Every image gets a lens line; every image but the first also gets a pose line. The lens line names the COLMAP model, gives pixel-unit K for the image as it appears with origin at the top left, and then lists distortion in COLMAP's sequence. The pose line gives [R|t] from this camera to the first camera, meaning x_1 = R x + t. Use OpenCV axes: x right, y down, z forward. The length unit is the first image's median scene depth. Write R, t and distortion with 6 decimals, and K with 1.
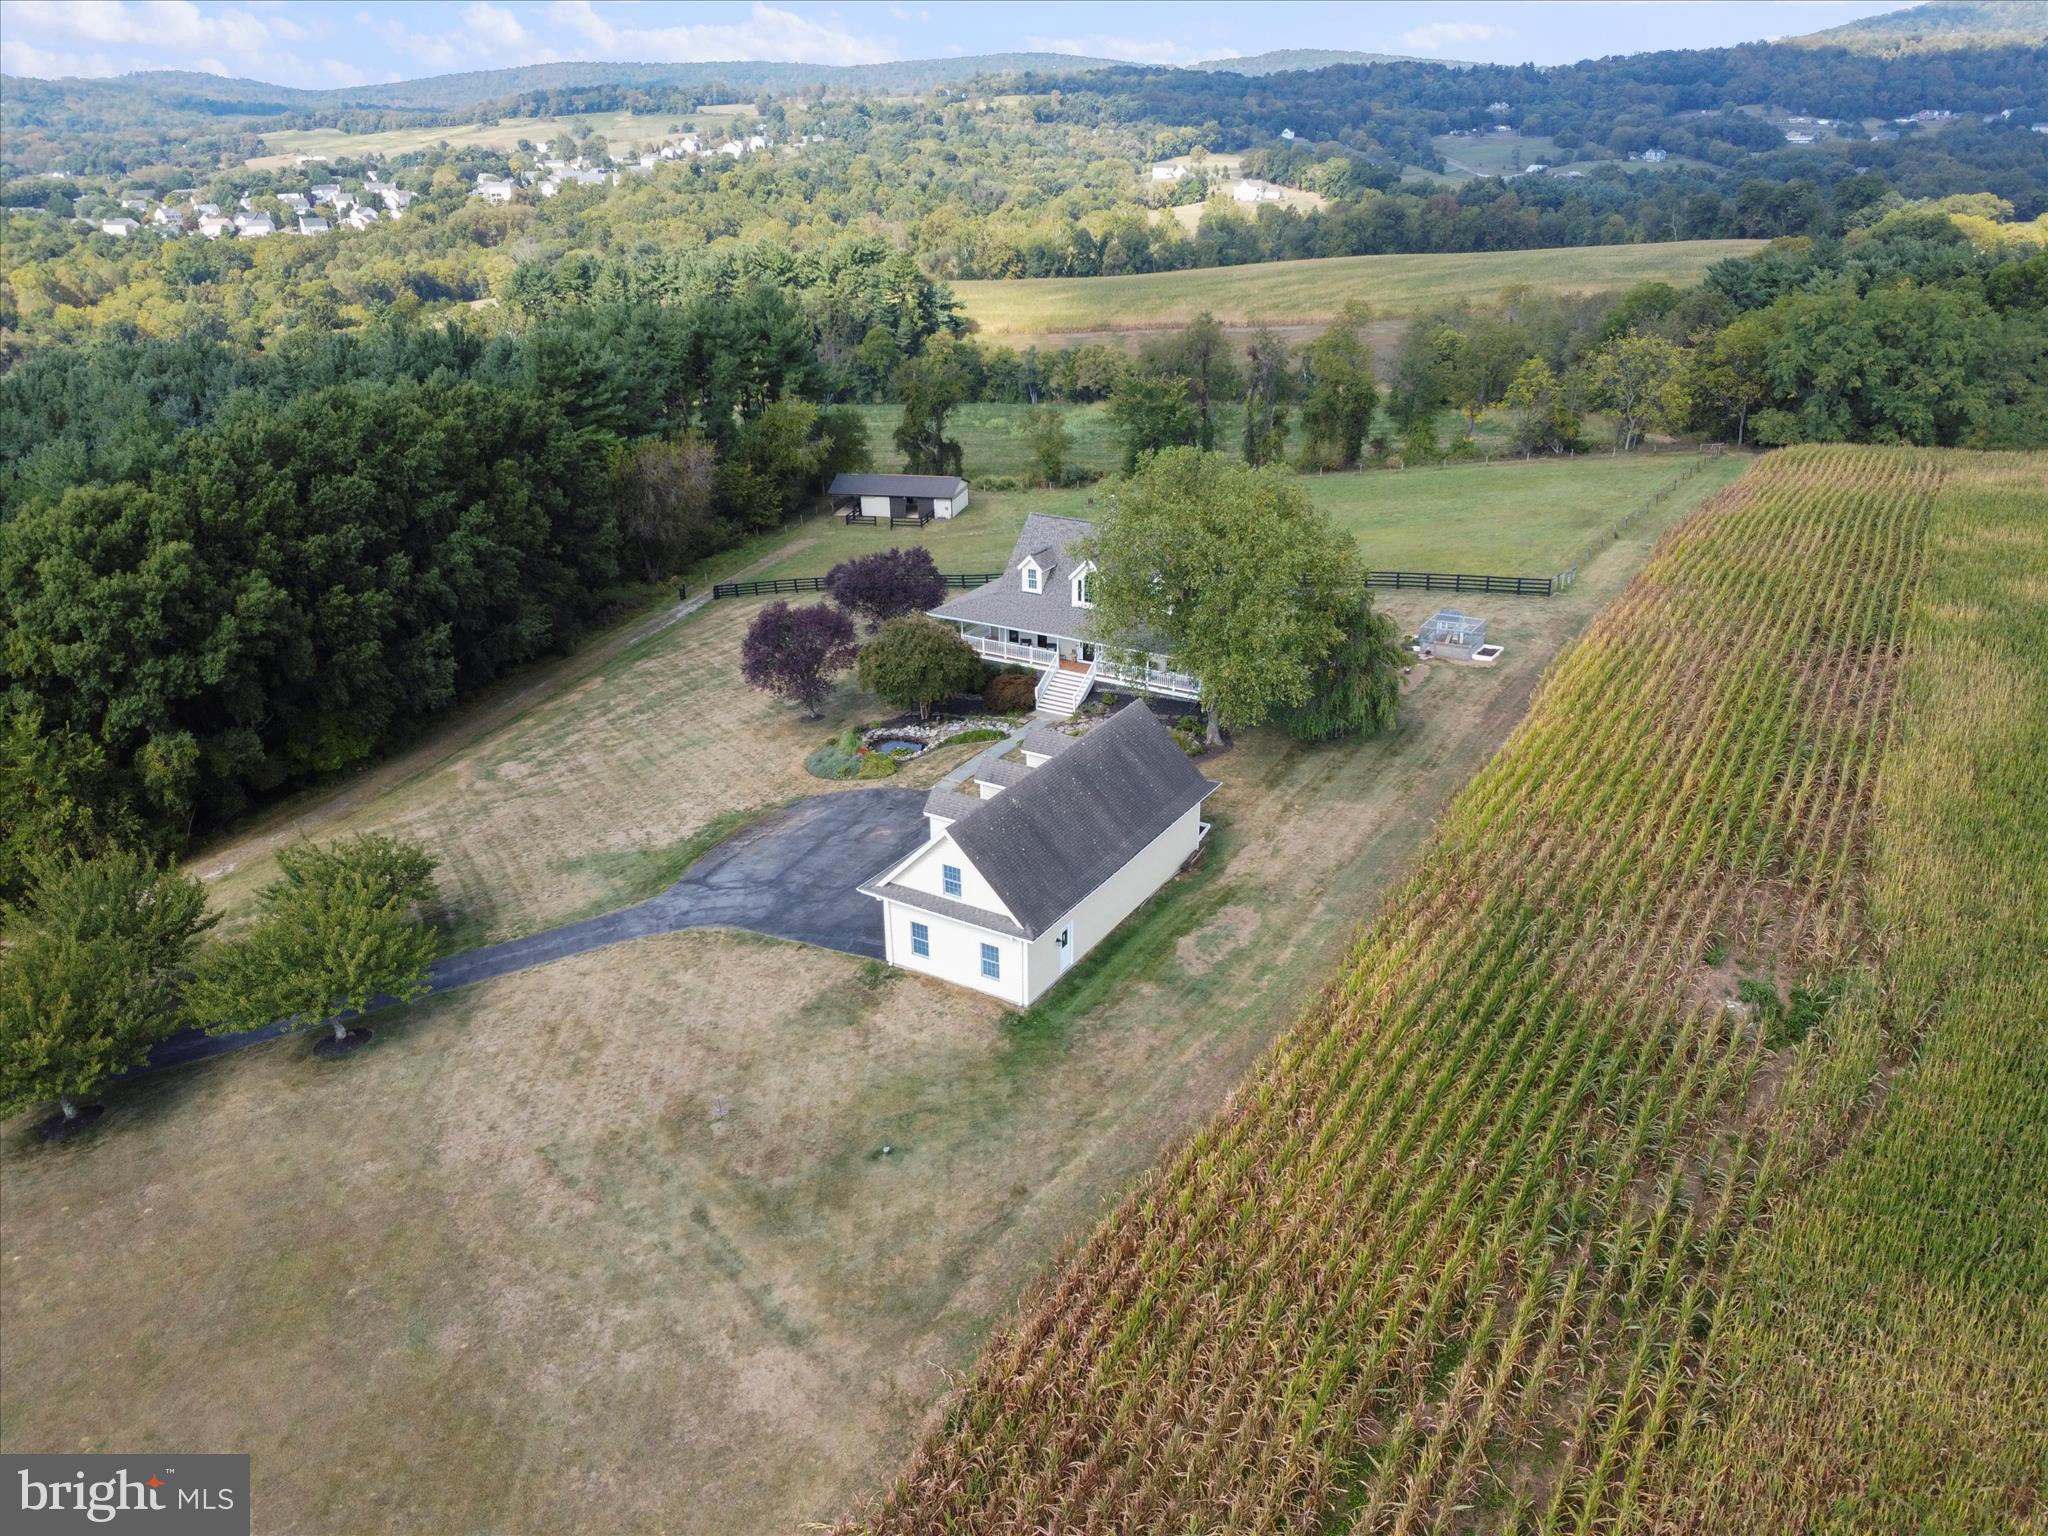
lens RADIAL K [[1477.1, 0, 1023.6], [0, 1477.1, 769.6], [0, 0, 1]] dist [-0.032289, 0.006046]
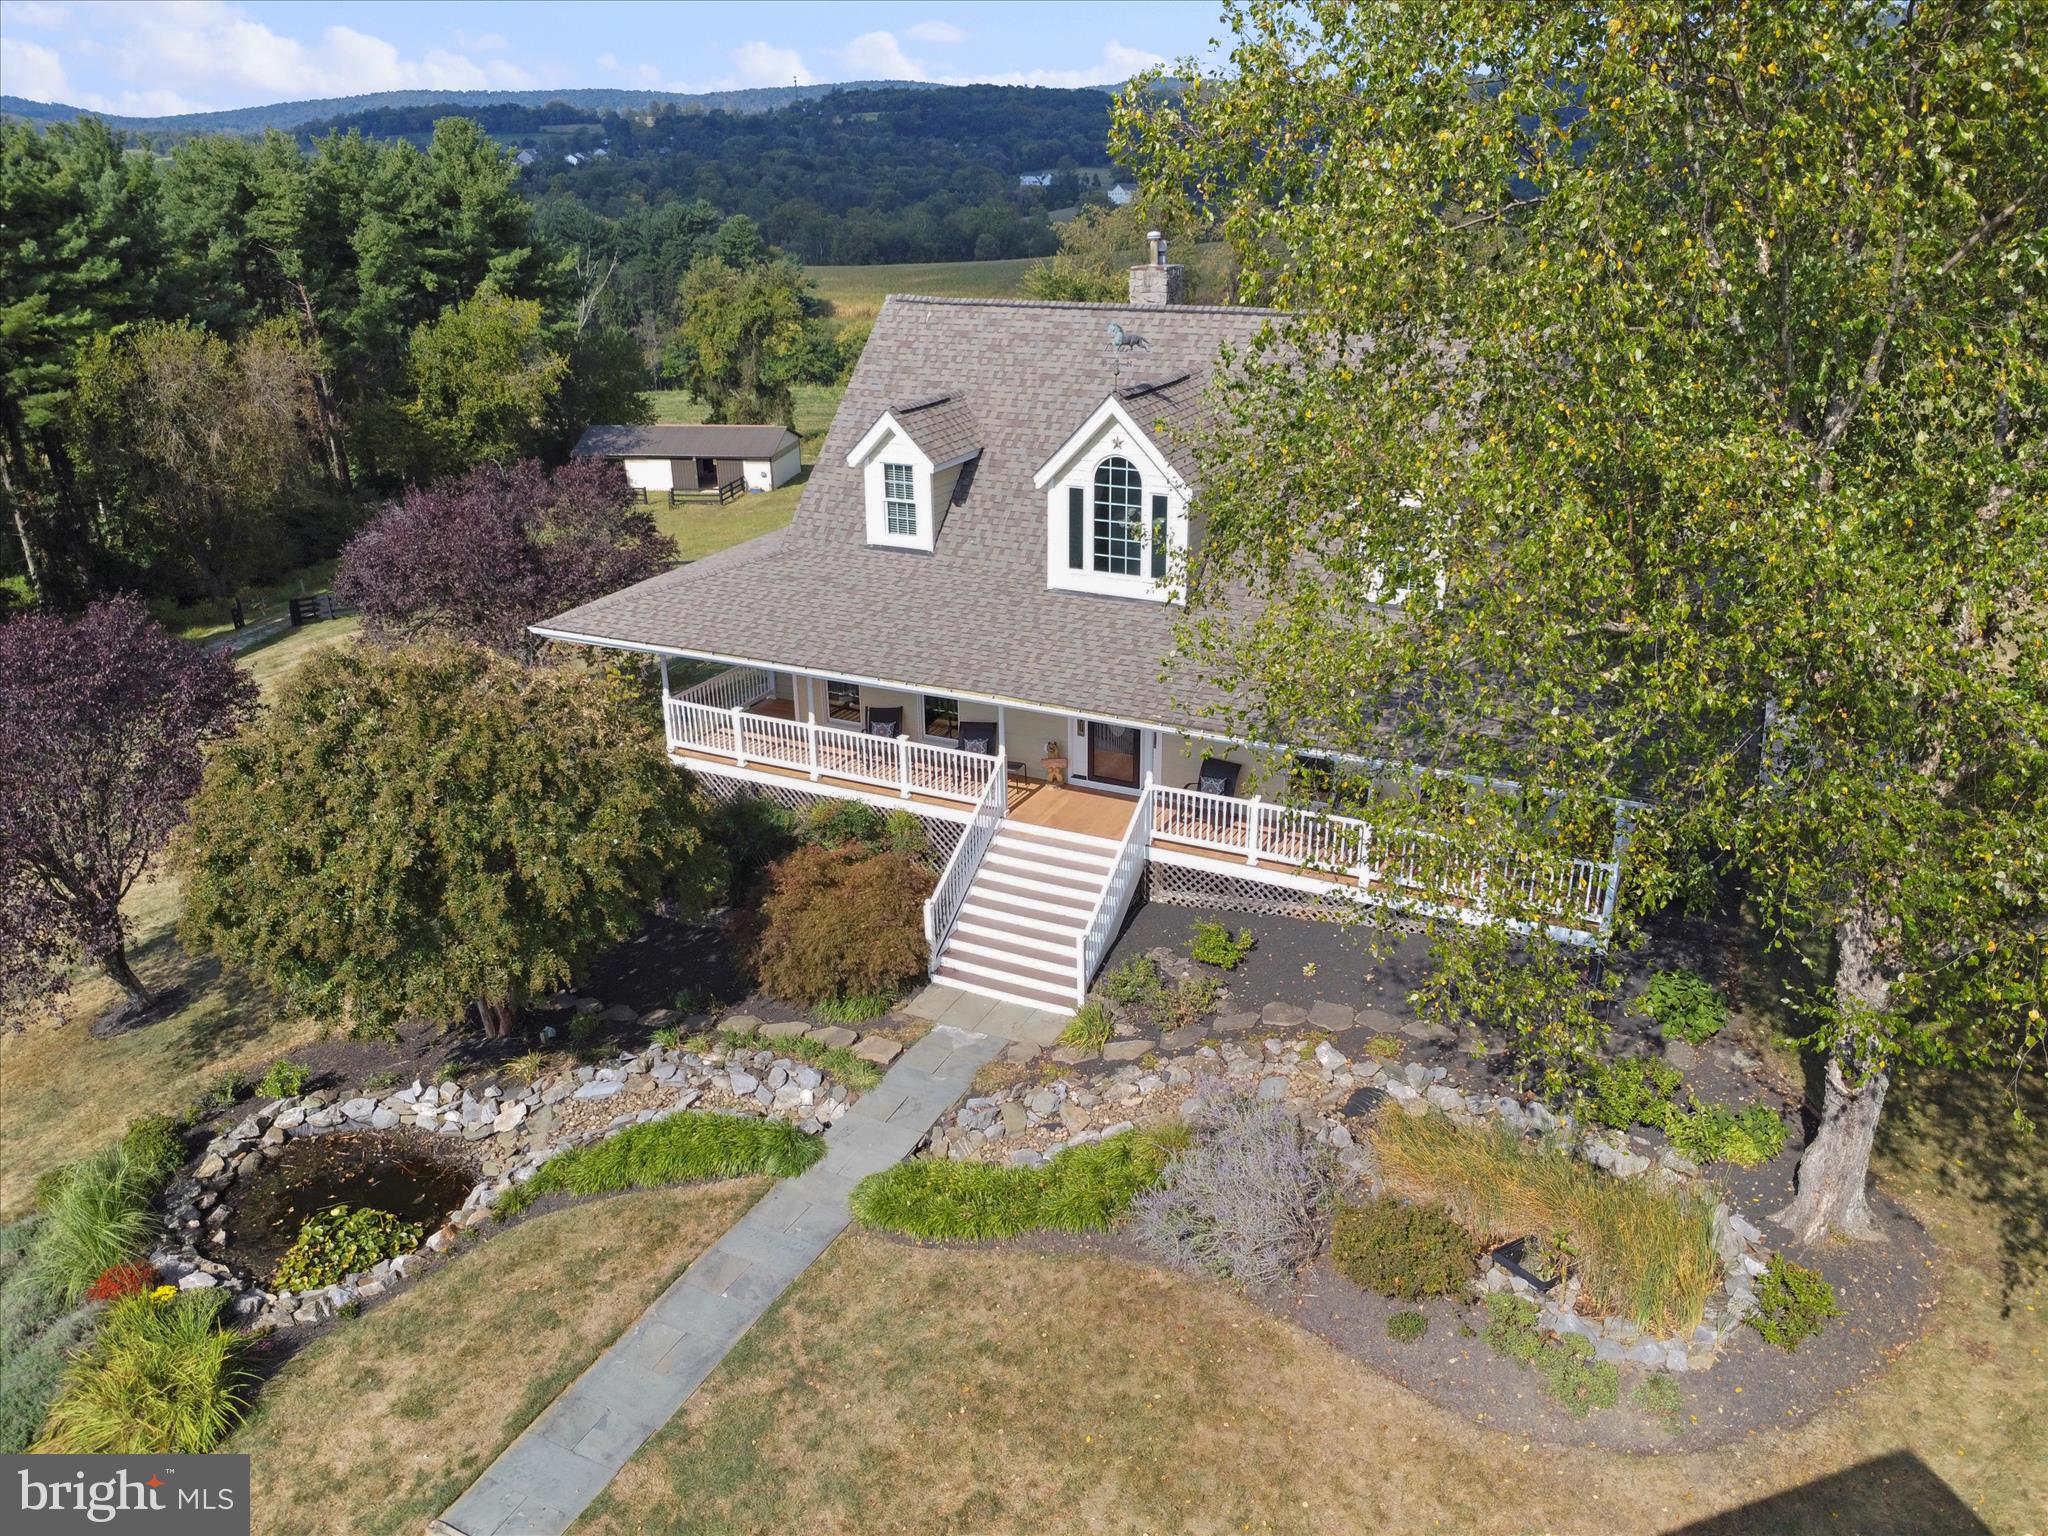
lens RADIAL K [[1477.1, 0, 1026.5], [0, 1477.1, 766.7], [0, 0, 1]] dist [-0.032289, 0.006046]
pose [[0.996022, -0.033788, 0.082452, 0.005150], [0.035651, 0.999139, -0.021232, -0.070478], [-0.081663, 0.024087, 0.996369, 0.714548]]
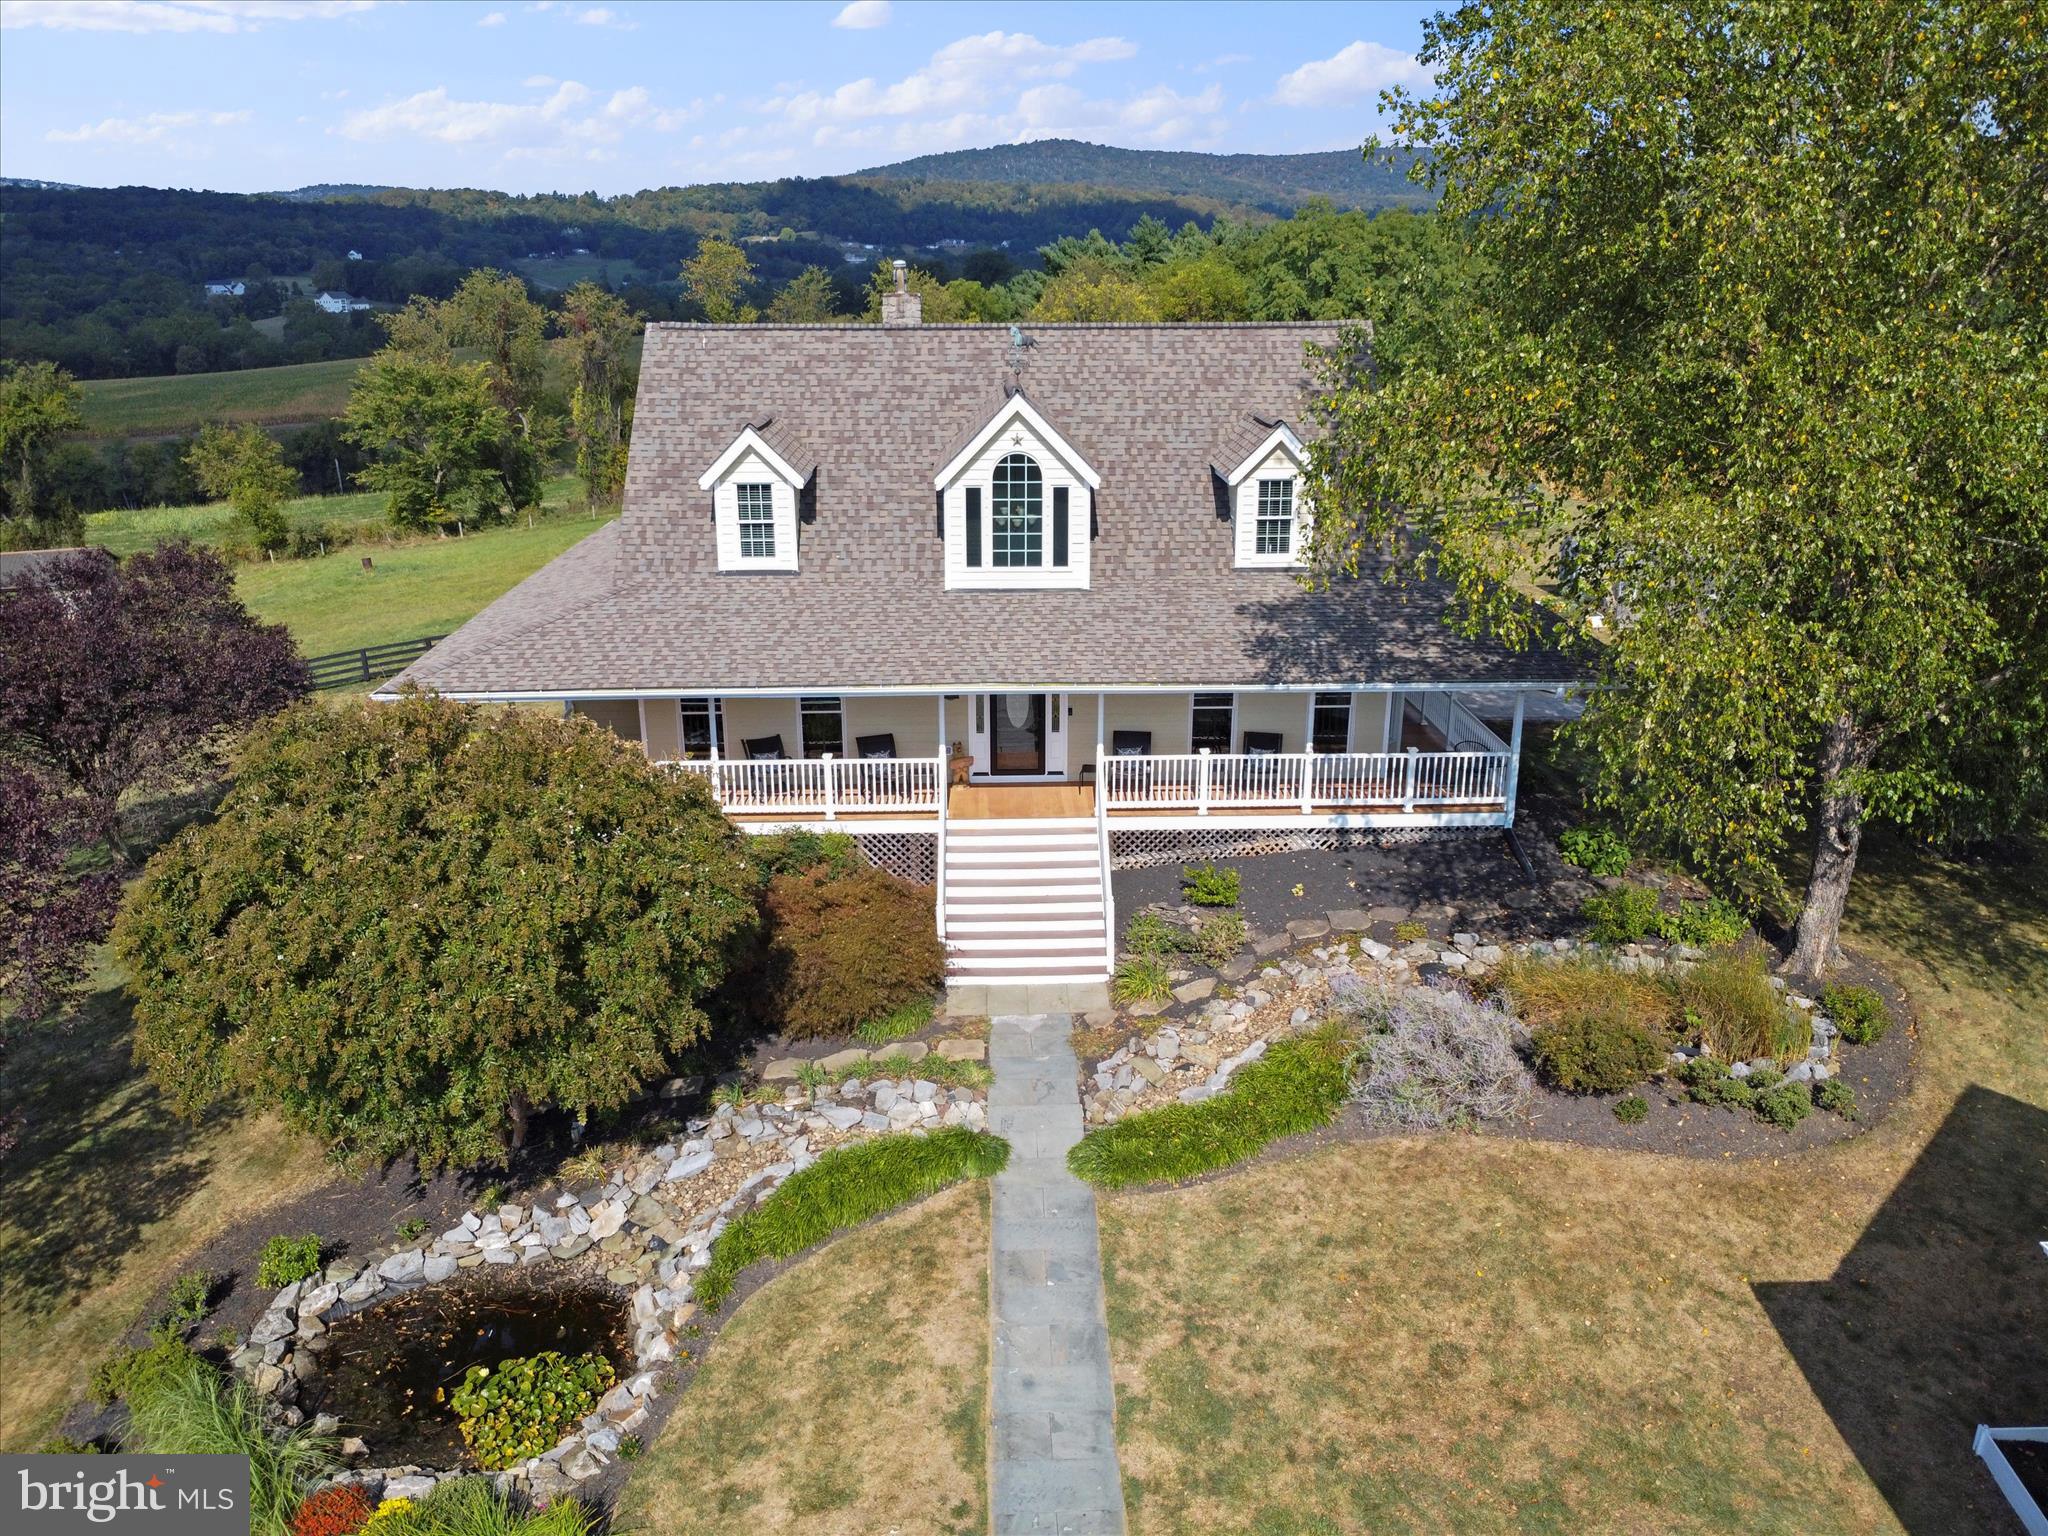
lens RADIAL K [[1477.1, 0, 1012.4], [0, 1477.1, 770.1], [0, 0, 1]] dist [-0.032289, 0.006046]
pose [[0.837344, -0.166487, 0.520708, -0.105471], [0.210801, 0.977168, -0.026555, -0.065984], [-0.504398, 0.132002, 0.853322, 0.746346]]
